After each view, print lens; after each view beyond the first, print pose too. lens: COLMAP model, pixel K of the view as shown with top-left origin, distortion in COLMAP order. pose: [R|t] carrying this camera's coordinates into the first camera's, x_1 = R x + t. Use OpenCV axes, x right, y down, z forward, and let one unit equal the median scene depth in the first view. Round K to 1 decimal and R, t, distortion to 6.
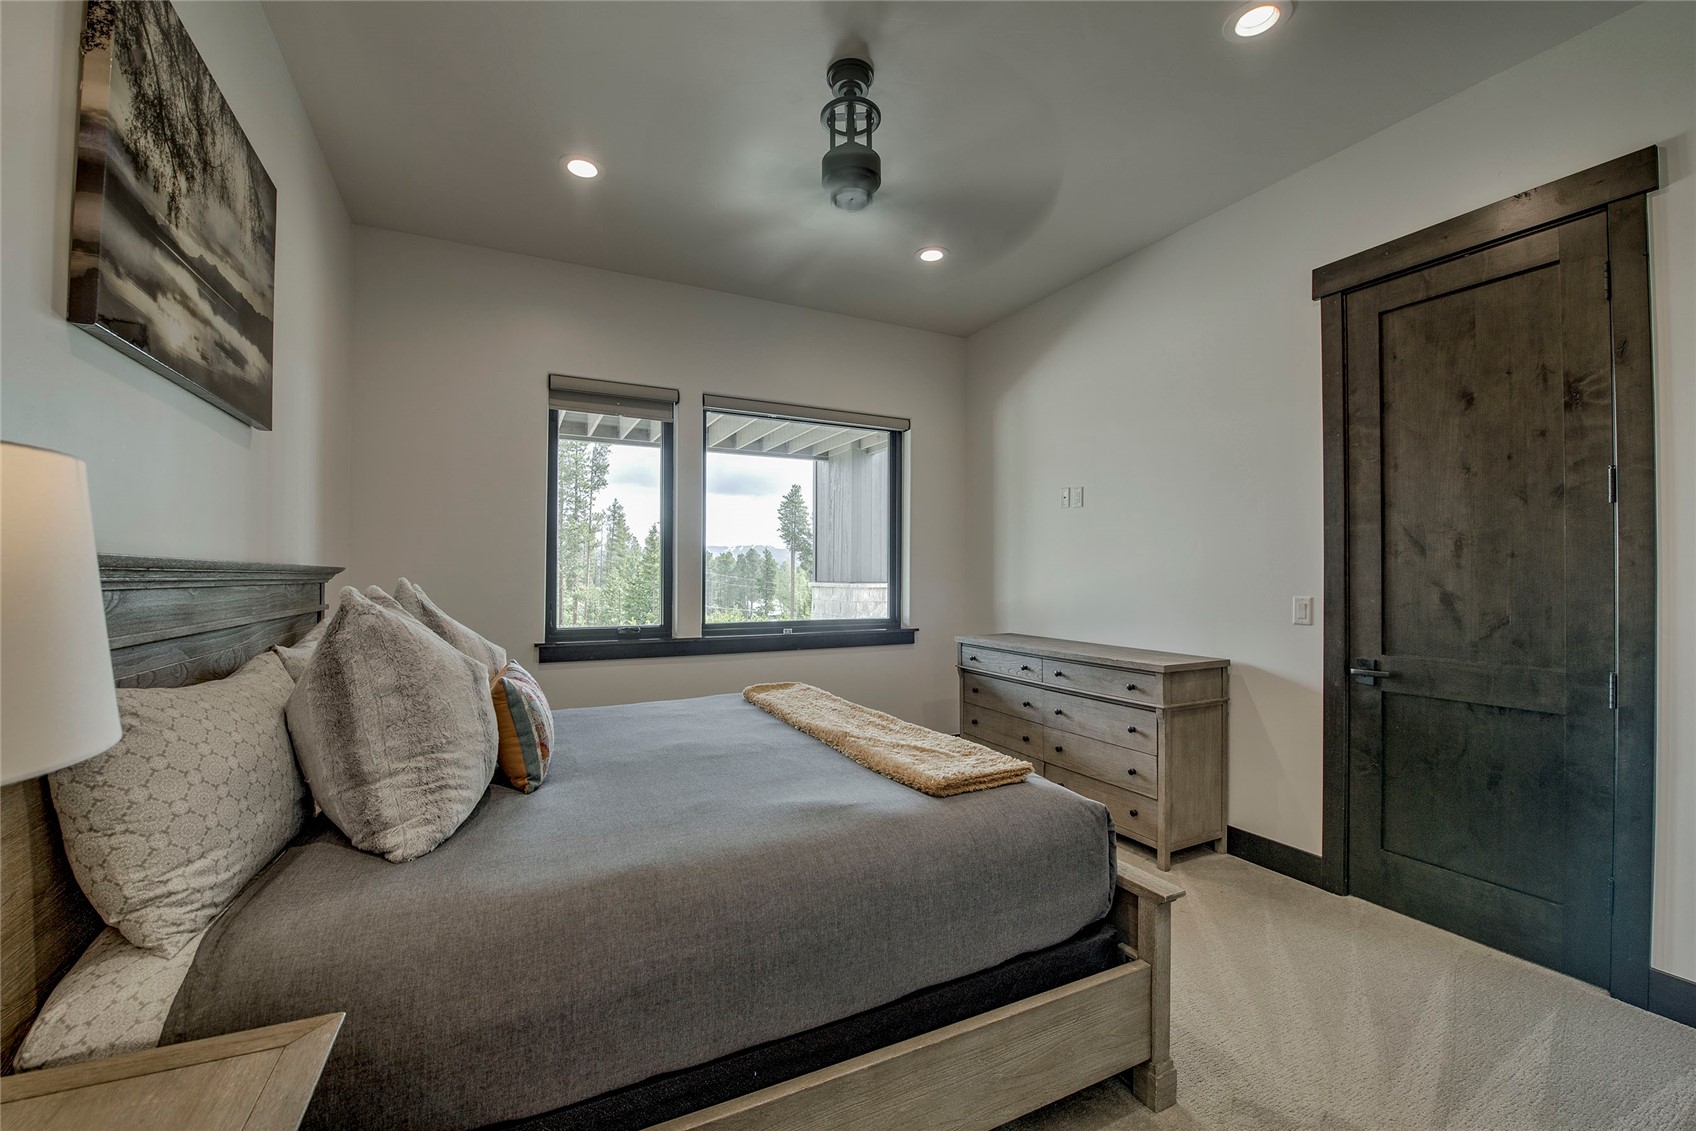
lens RADIAL K [[675.4, 0, 848.0], [0, 675.4, 565.5], [0, 0, 1]] dist [-0.017324, 0.000099]
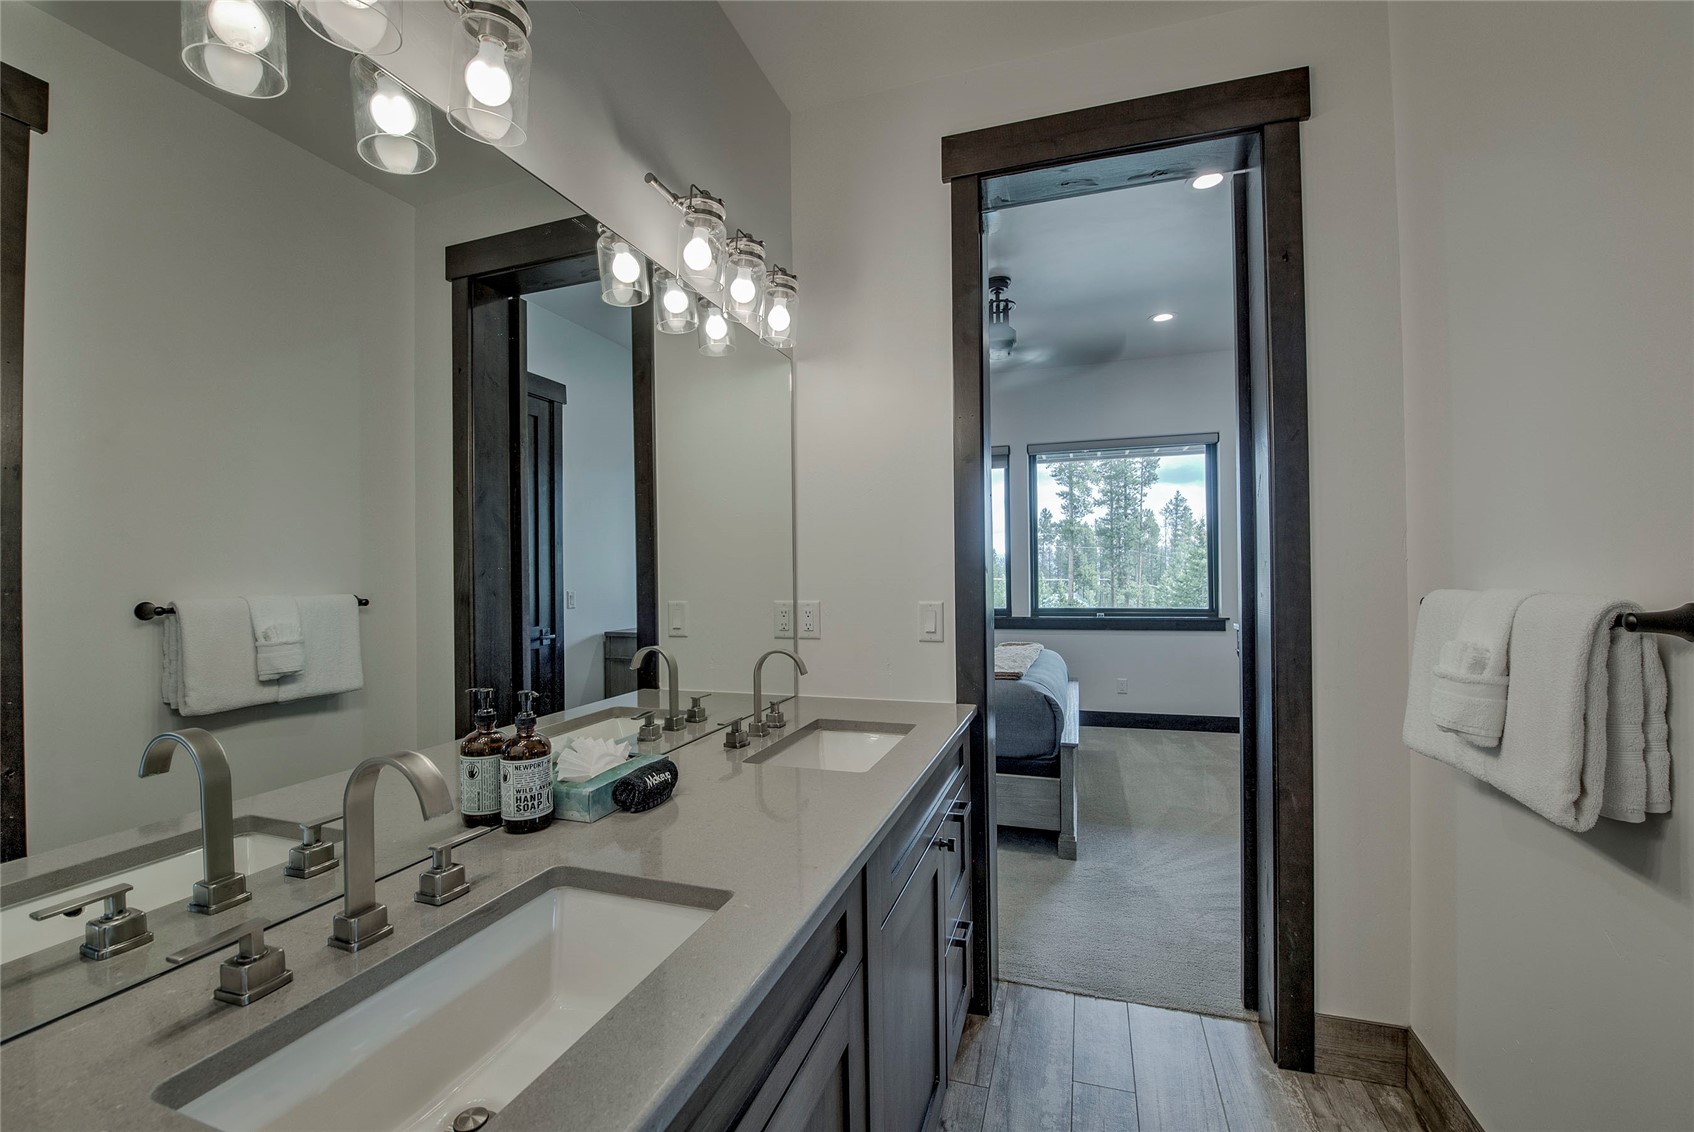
lens RADIAL K [[695.7, 0, 847.0], [0, 695.7, 566.0], [0, 0, 1]] dist [-0.016974, -0.006621]
pose [[0.700798, -0.019643, -0.713090, 1.004537], [0.022915, 0.999725, -0.005019, -0.005408], [0.712992, -0.012823, 0.701055, -0.548181]]
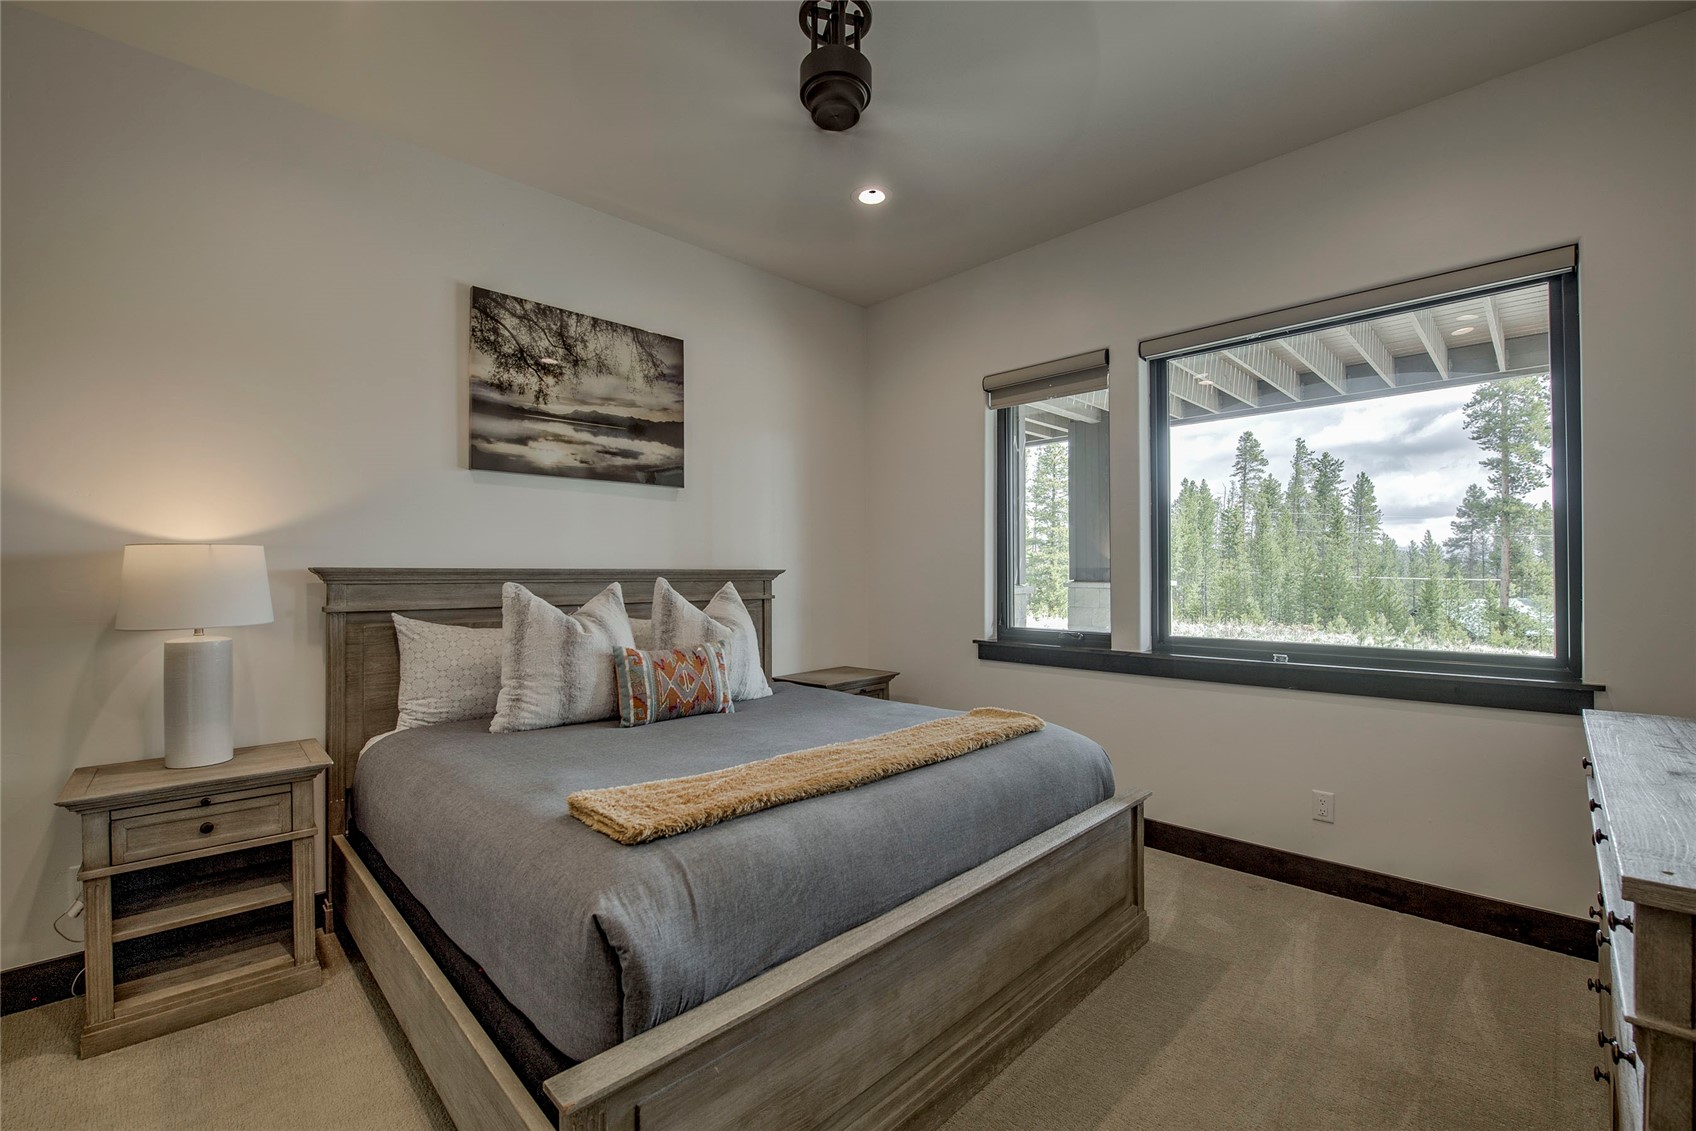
lens RADIAL K [[709.5, 0, 848.0], [0, 709.5, 565.5], [0, 0, 1]] dist [-0.001308, -0.009507]
pose [[0.314749, -0.012421, -0.949094, 0.829109], [0.017008, 0.999828, -0.007445, 0.008974], [0.949023, -0.013799, 0.314906, 0.738345]]
